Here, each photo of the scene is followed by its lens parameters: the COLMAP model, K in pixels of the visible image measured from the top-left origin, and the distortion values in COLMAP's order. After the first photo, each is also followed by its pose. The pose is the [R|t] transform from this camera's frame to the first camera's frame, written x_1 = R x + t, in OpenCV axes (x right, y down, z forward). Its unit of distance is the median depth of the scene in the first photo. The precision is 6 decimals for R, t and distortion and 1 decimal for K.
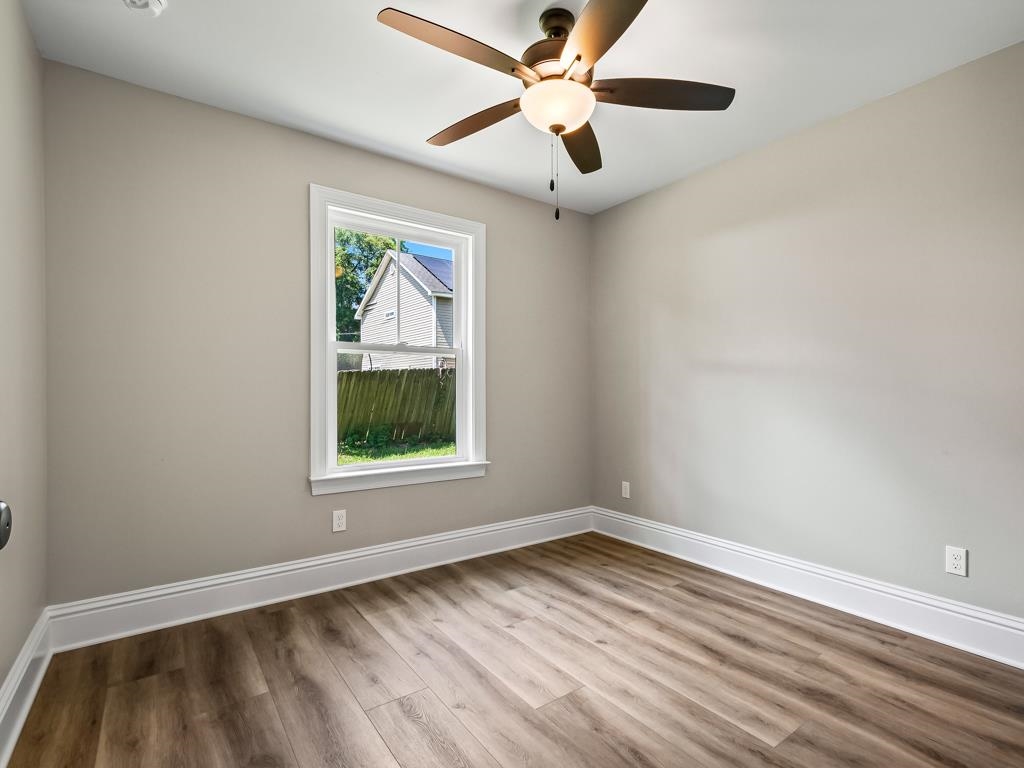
lens RADIAL K [[499.3, 0, 544.3], [0, 499.3, 392.7], [0, 0, 1]] dist [0.004008, -0.000458]
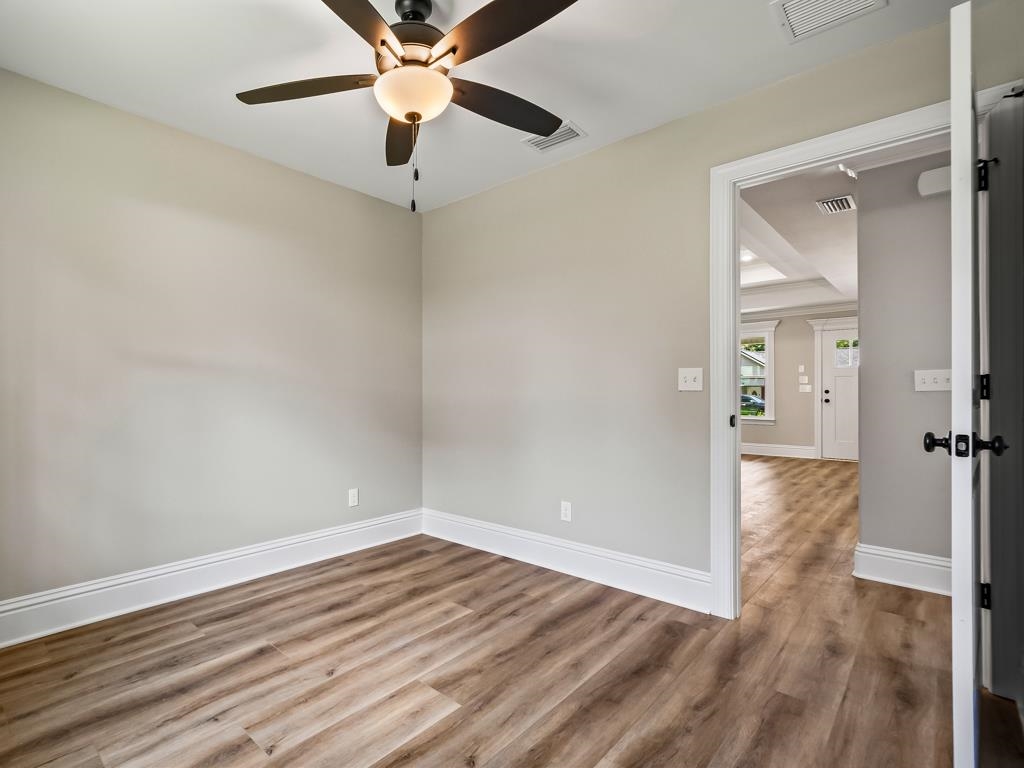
lens RADIAL K [[512.3, 0, 439.4], [0, 512.3, 386.7], [0, 0, 1]] dist [0.001799, -0.000190]
pose [[-0.133485, 0.010493, 0.990995, -0.768095], [0.003376, 0.999943, -0.010133, 0.000623], [-0.991045, 0.001993, -0.133513, 0.870986]]
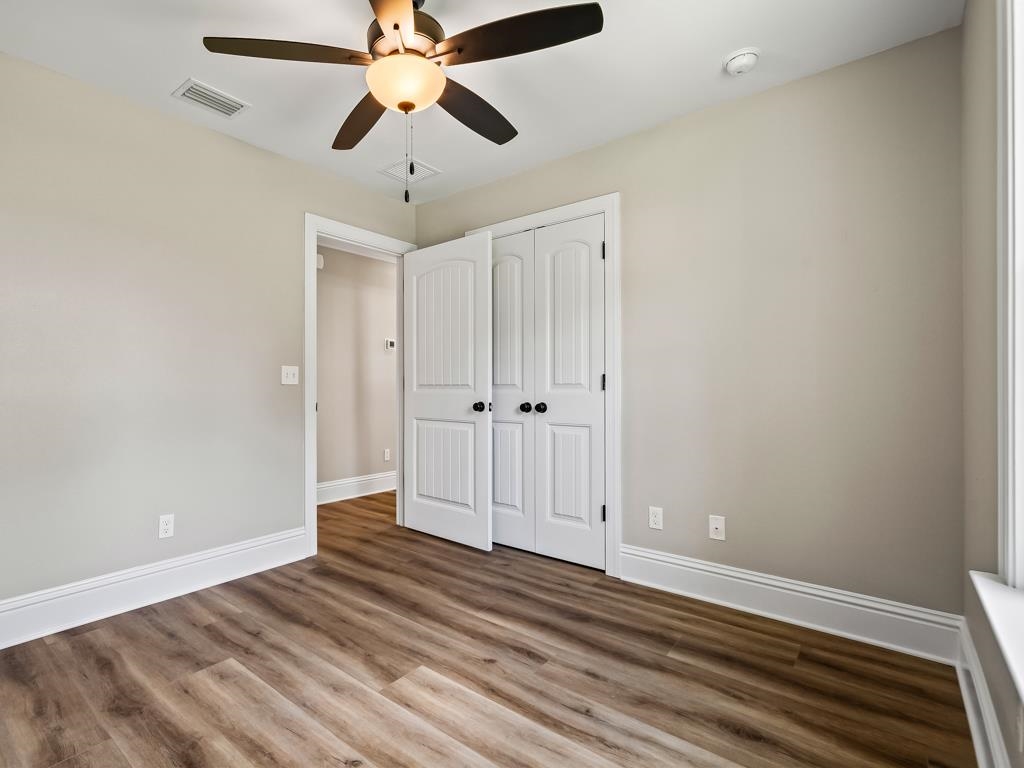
lens RADIAL K [[512.3, 0, 439.4], [0, 512.3, 386.7], [0, 0, 1]] dist [0.001799, -0.000190]
pose [[-0.980260, 0.001242, -0.197709, 0.127367], [0.000369, 0.999990, 0.004456, 0.000037], [0.197713, 0.004295, -0.980251, 1.576301]]
